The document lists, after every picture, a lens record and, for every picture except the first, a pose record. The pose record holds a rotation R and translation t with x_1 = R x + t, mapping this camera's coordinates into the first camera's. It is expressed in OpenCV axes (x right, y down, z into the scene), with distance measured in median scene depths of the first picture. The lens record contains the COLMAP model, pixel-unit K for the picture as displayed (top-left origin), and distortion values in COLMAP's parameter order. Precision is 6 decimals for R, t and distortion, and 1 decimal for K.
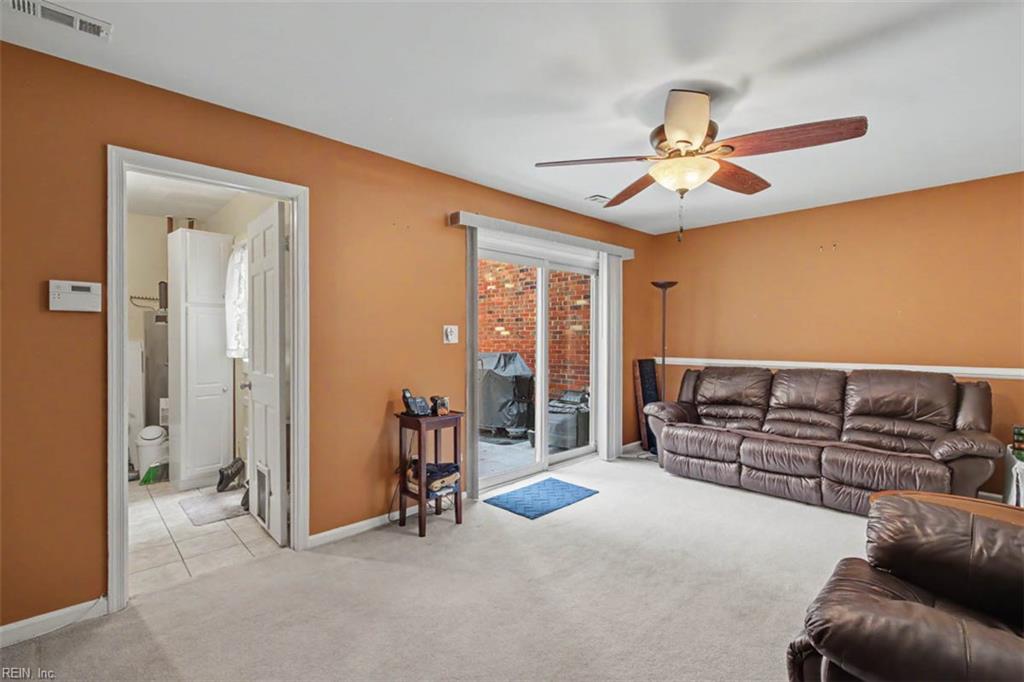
lens RADIAL K [[476.8, 0, 518.7], [0, 476.8, 342.2], [0, 0, 1]] dist [-0.003024, 0.000269]
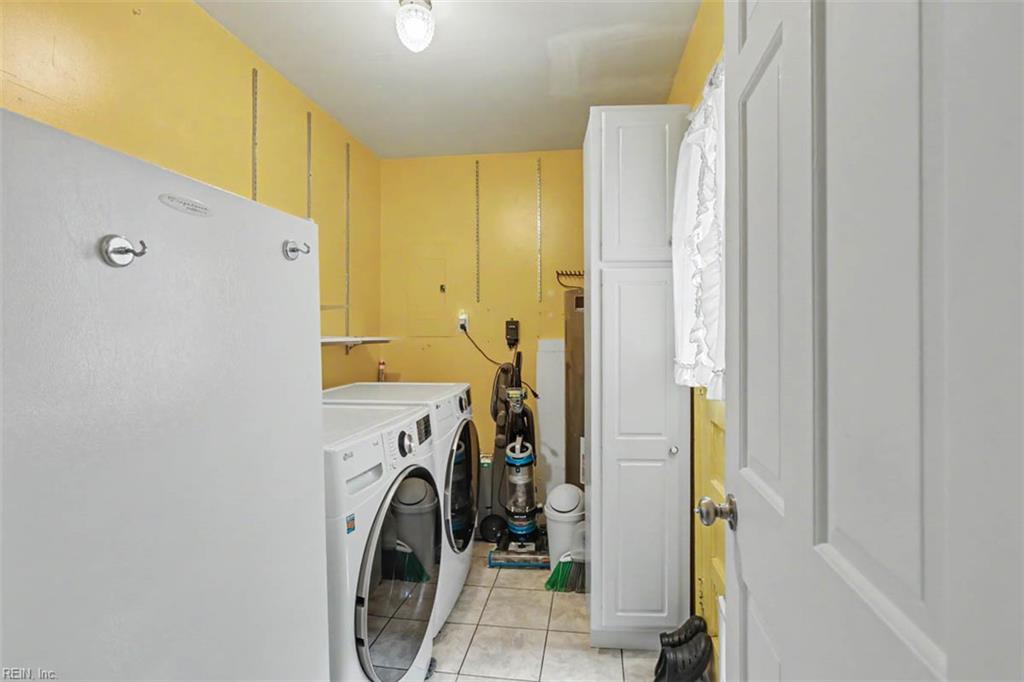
lens RADIAL K [[476.8, 0, 513.6], [0, 476.8, 332.1], [0, 0, 1]] dist [-0.003024, 0.000269]
pose [[0.603784, -0.002782, -0.797143, -0.366946], [-0.002063, 0.999985, -0.005052, -0.009763], [0.797145, 0.004695, 0.603770, 0.638984]]
